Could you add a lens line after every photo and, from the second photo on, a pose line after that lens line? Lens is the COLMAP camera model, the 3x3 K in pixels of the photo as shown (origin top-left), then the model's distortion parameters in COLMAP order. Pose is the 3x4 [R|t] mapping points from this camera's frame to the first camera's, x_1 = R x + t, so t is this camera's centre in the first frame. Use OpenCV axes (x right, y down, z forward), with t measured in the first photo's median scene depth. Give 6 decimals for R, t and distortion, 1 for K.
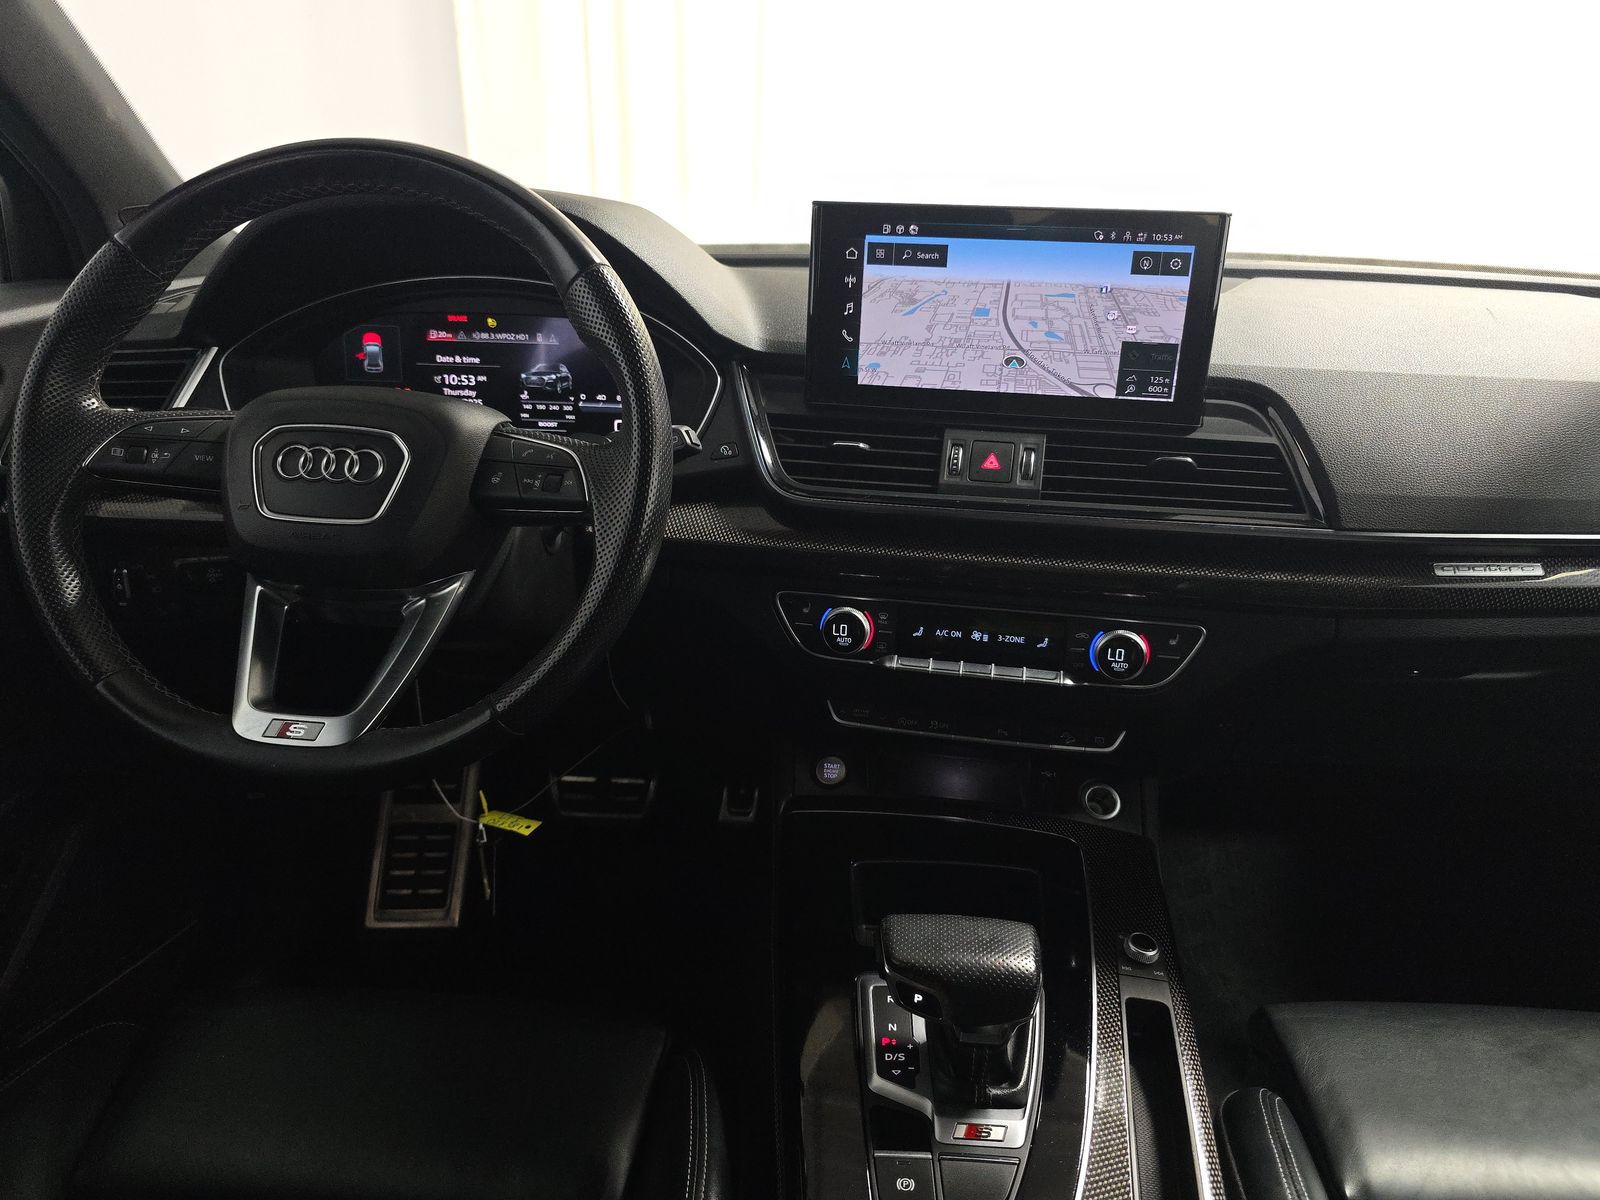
lens RADIAL K [[1018.0, 0, 800.0], [0, 1018.0, 600.0], [0, 0, 1]] dist [0.058775, -0.059163]
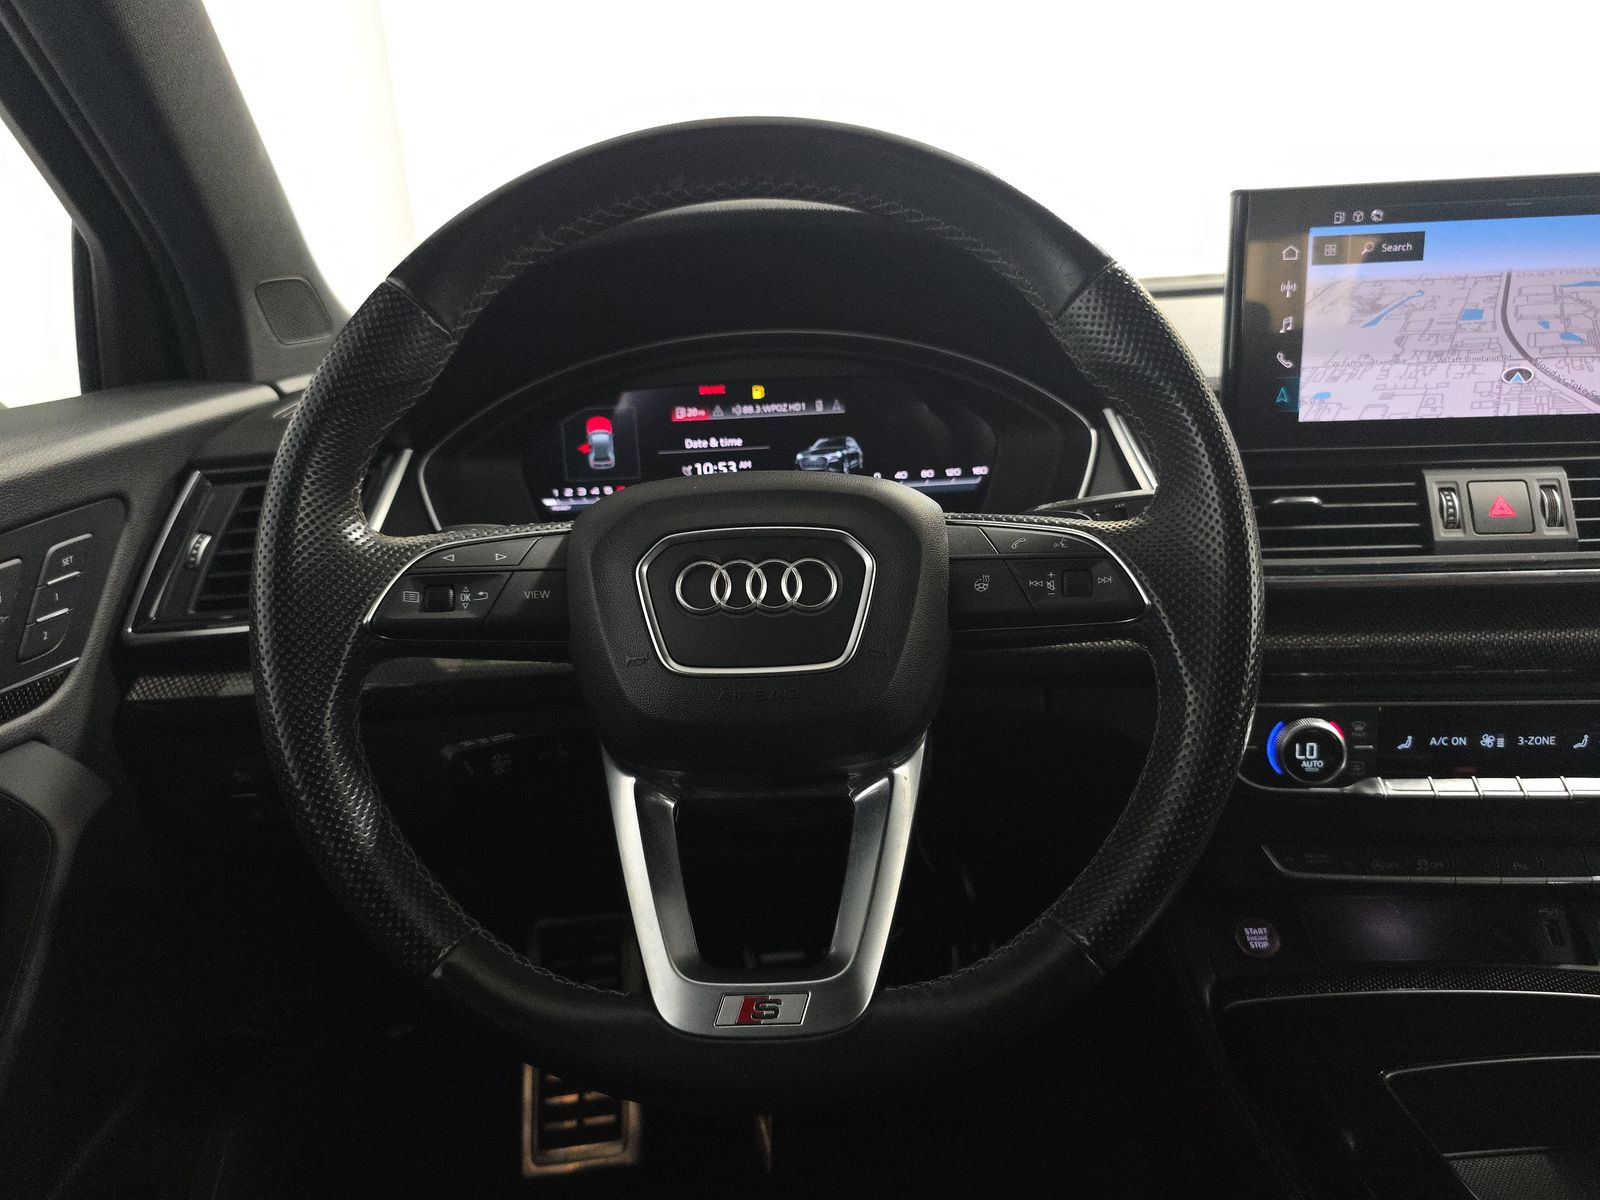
lens RADIAL K [[1018.0, 0, 800.0], [0, 1018.0, 600.0], [0, 0, 1]] dist [0.058775, -0.059163]
pose [[0.993757, -0.089411, 0.066728, -0.375552], [0.095065, 0.991661, -0.087007, -0.050107], [-0.058392, 0.092807, 0.993970, 0.278082]]
